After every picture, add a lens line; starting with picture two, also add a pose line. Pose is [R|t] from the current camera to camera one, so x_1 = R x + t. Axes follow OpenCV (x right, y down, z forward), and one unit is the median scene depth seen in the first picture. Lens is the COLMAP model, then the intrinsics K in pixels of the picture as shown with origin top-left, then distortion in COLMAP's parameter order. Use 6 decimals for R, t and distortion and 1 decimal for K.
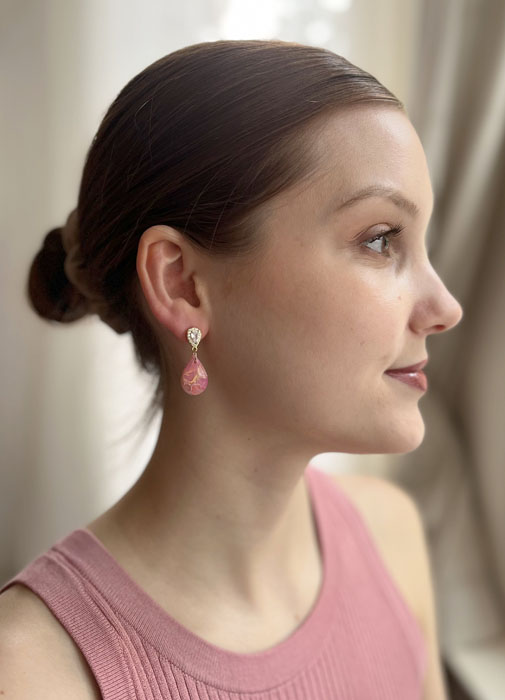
lens RADIAL K [[666.9, 0, 252.3], [0, 666.9, 351.3], [0, 0, 1]] dist [0.019166, 0.000000]
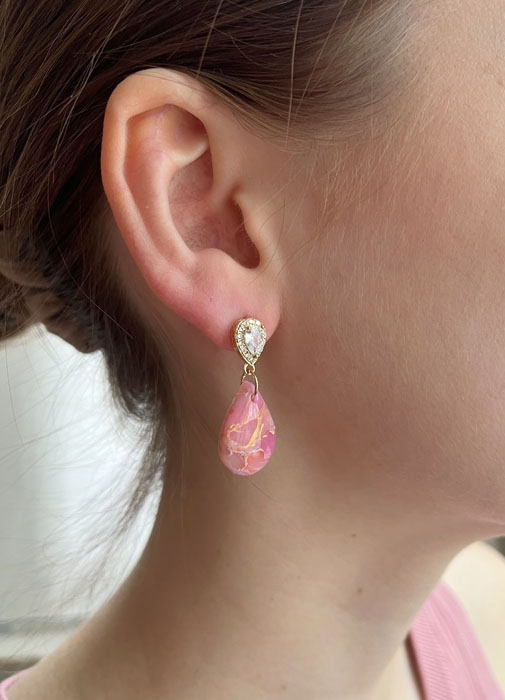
lens RADIAL K [[666.9, 0, 256.0], [0, 666.9, 343.9], [0, 0, 1]] dist [0.019166, 0.000000]
pose [[0.996878, -0.067337, 0.041226, -0.096395], [0.068535, 0.997245, -0.028363, -0.006791], [-0.039202, 0.031099, 0.998747, 0.556894]]
